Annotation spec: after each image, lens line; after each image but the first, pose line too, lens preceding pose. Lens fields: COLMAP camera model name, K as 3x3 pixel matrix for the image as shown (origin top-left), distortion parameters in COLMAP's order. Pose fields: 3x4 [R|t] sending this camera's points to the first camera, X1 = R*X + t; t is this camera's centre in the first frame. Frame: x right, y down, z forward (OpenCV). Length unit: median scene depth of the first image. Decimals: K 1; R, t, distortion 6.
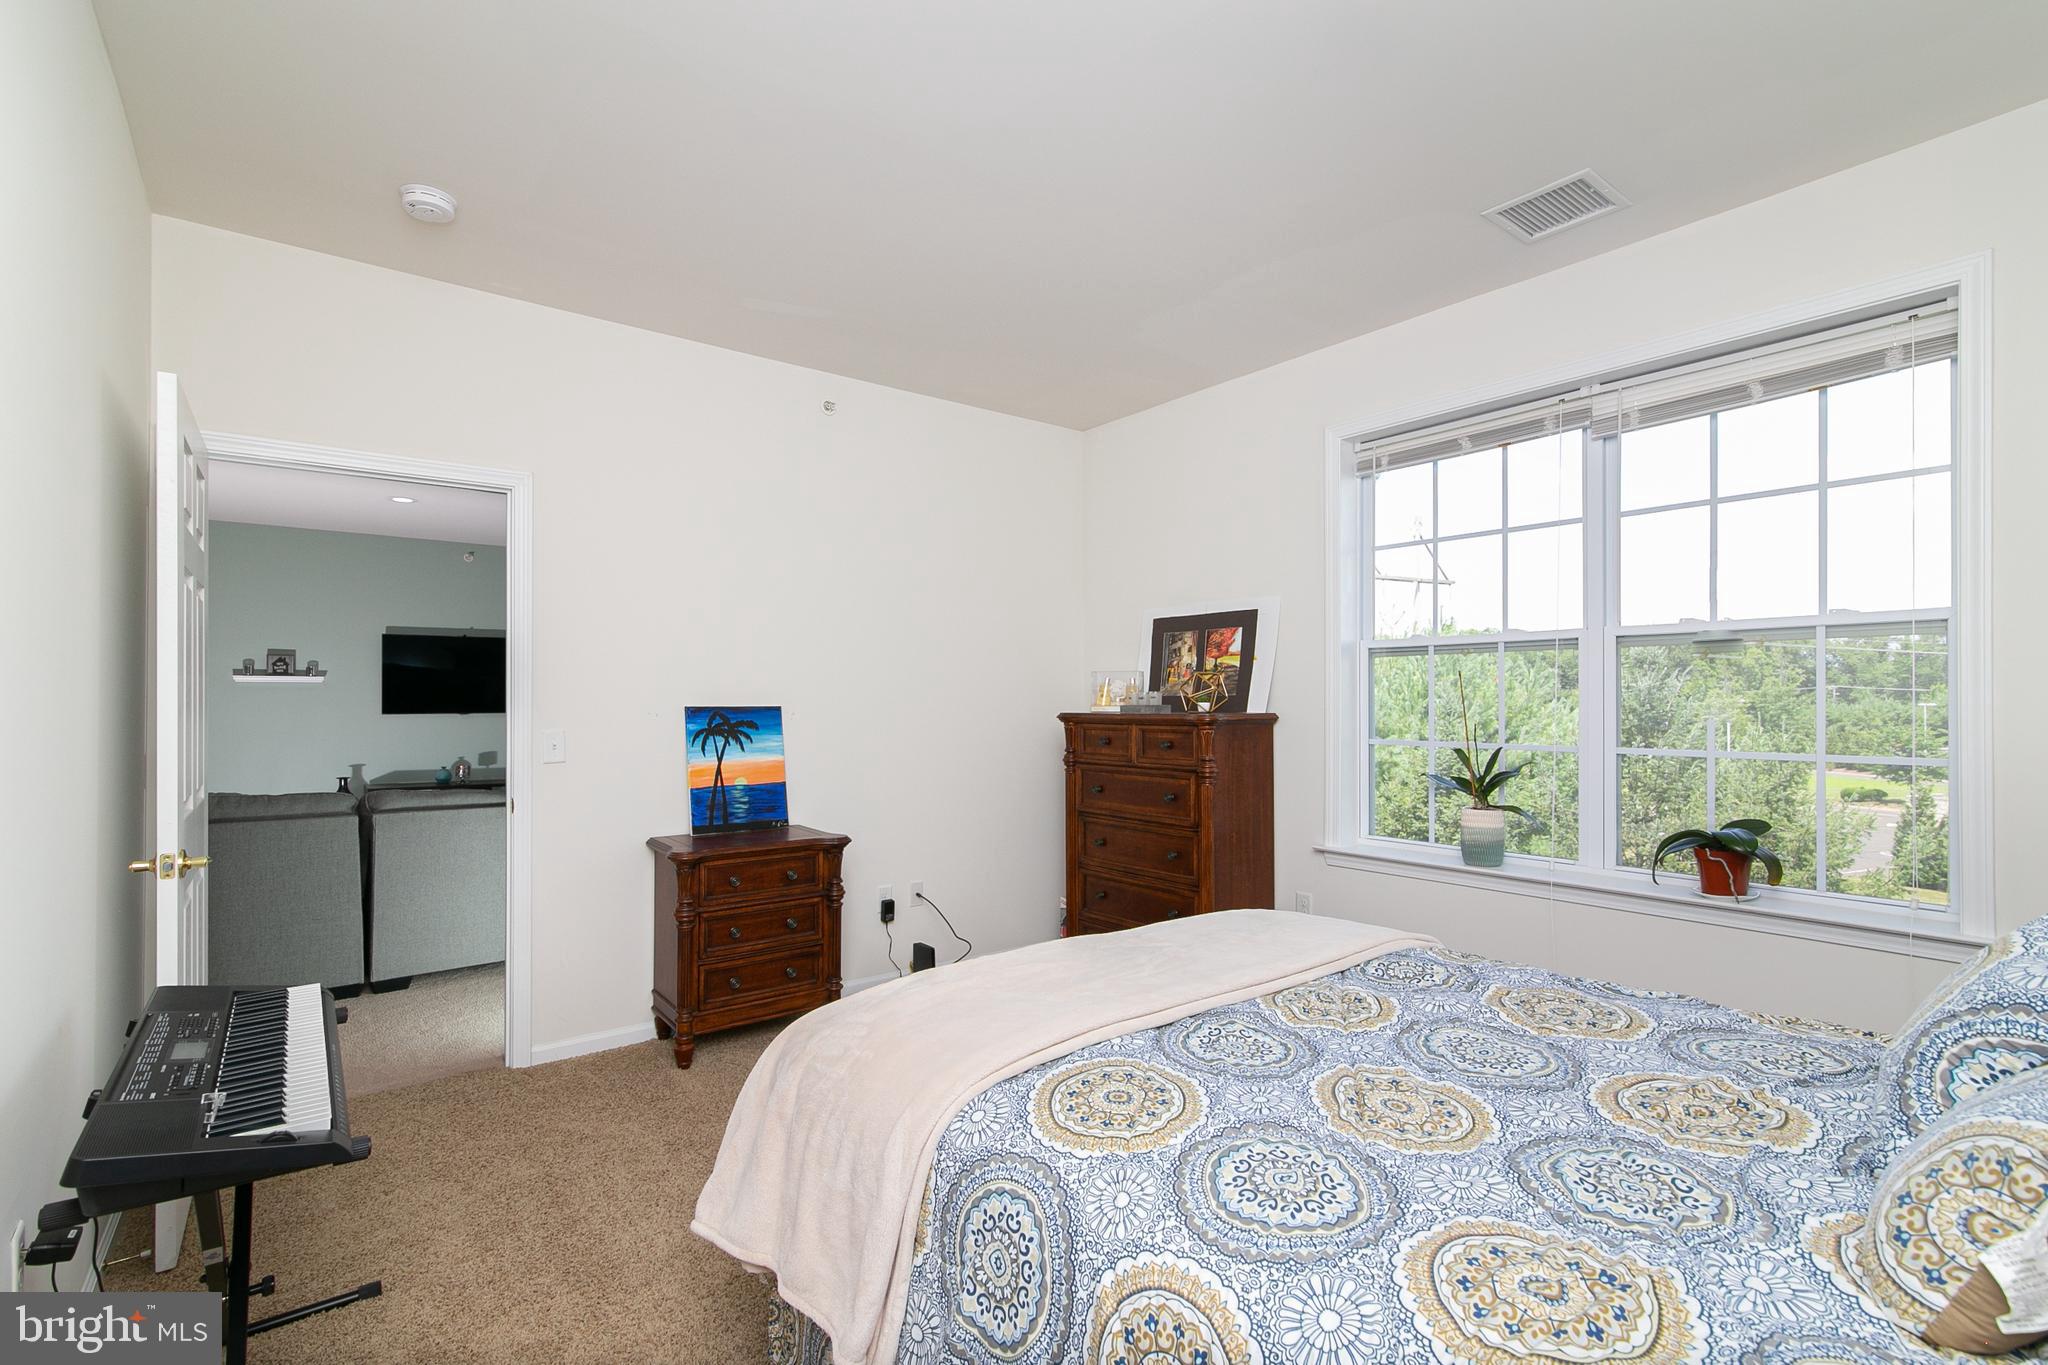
lens RADIAL K [[927.4, 0, 1024.8], [0, 927.4, 703.9], [0, 0, 1]] dist [0.001518, 0.000819]
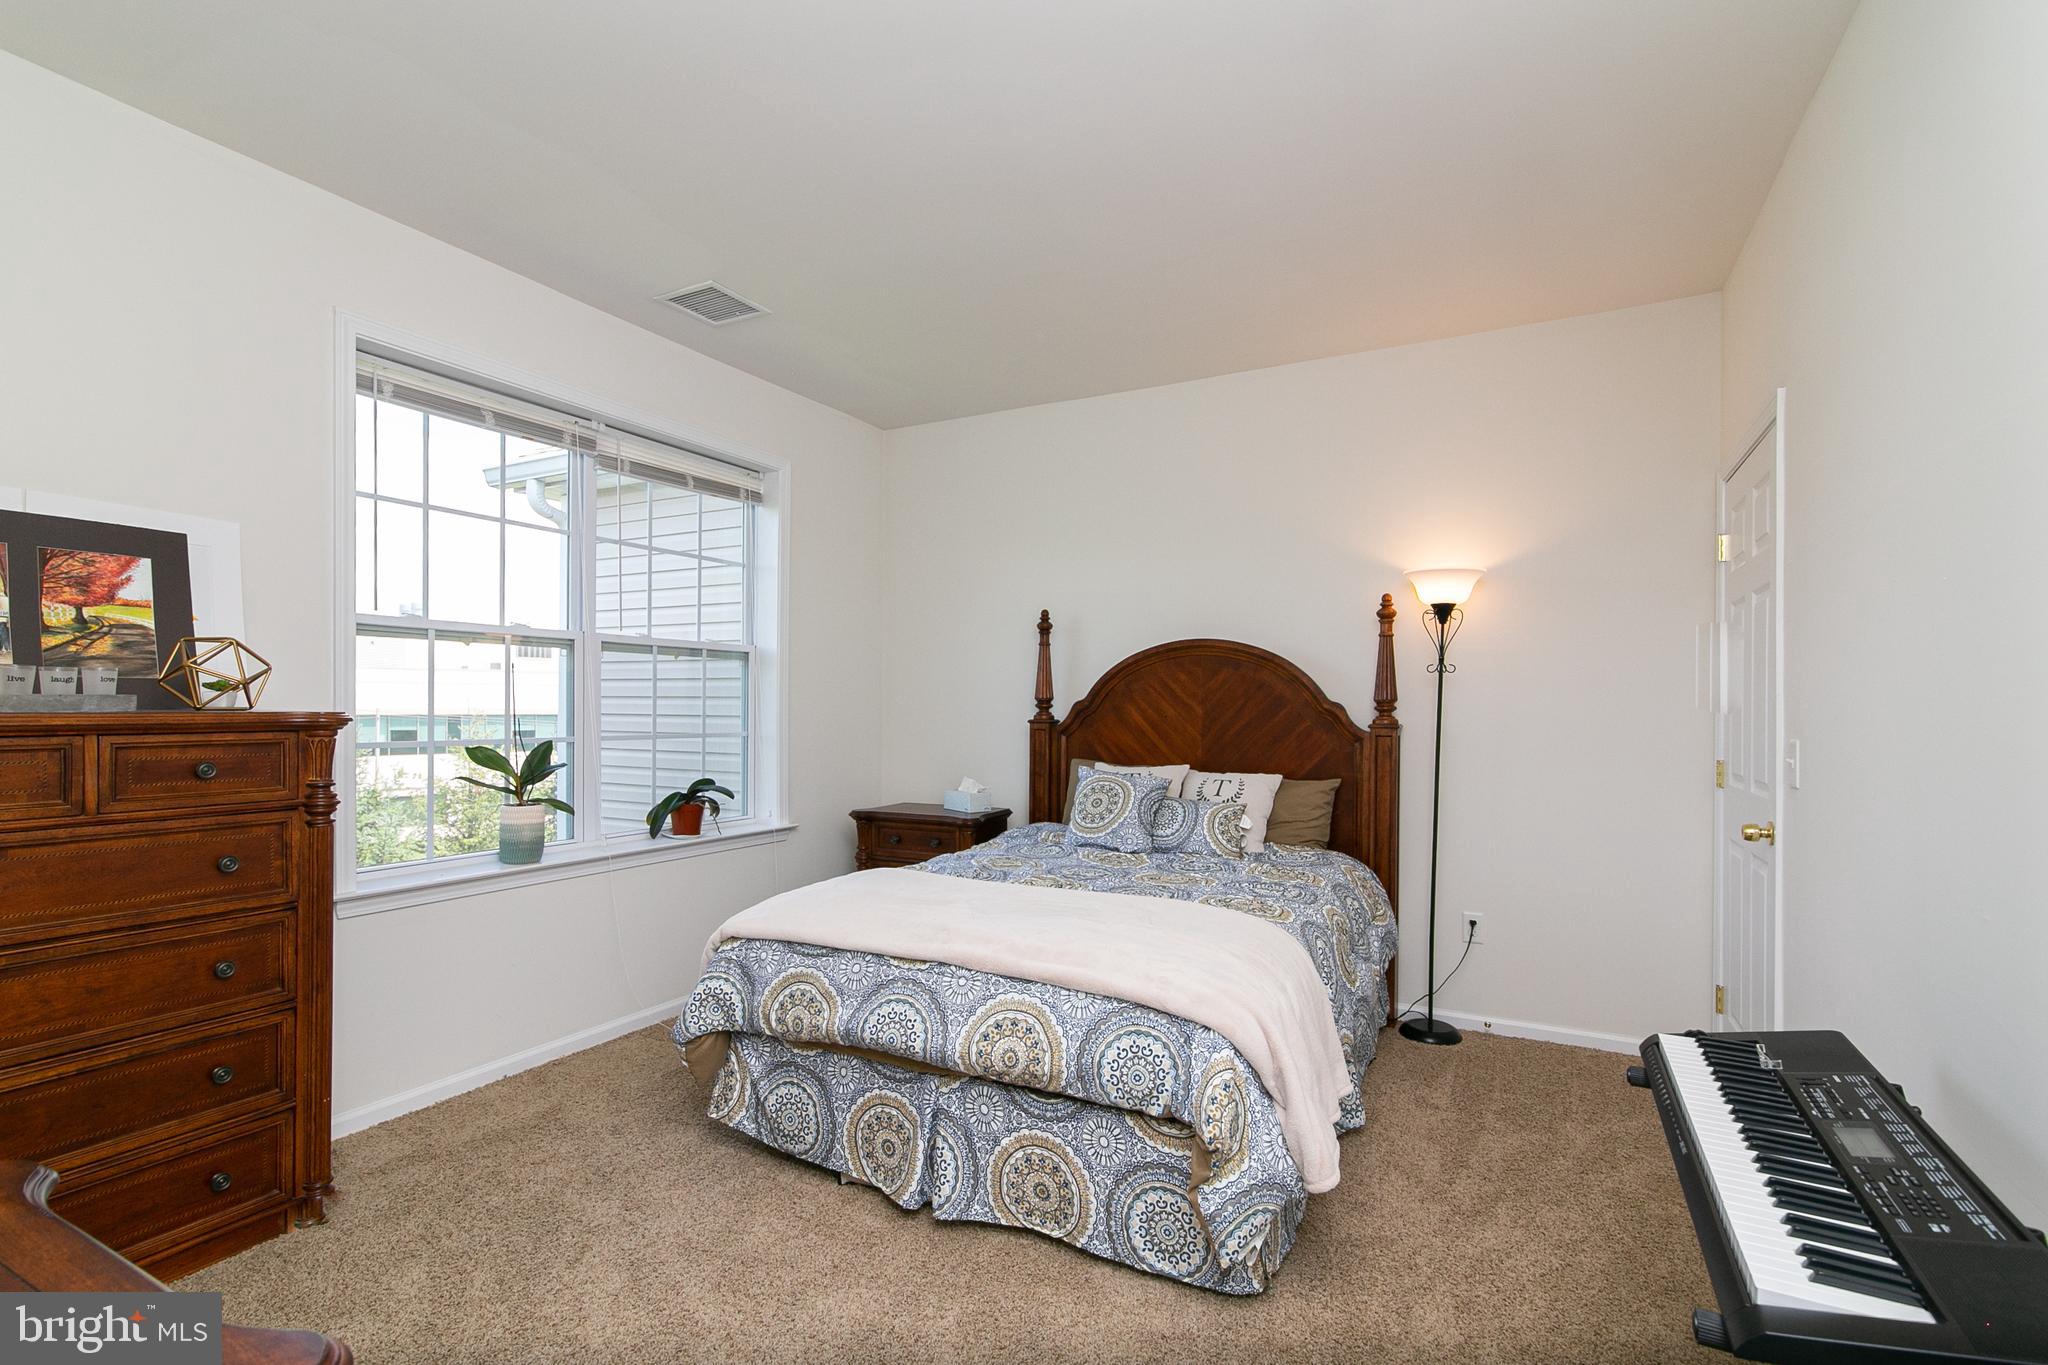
lens RADIAL K [[933.6, 0, 1026.2], [0, 933.6, 727.5], [0, 0, 1]] dist [0.000114, 0.001149]
pose [[-0.403411, -0.022697, 0.914737, -0.568472], [-0.004695, 0.999730, 0.022736, 0.005399], [-0.915007, 0.004877, -0.403409, 0.834993]]
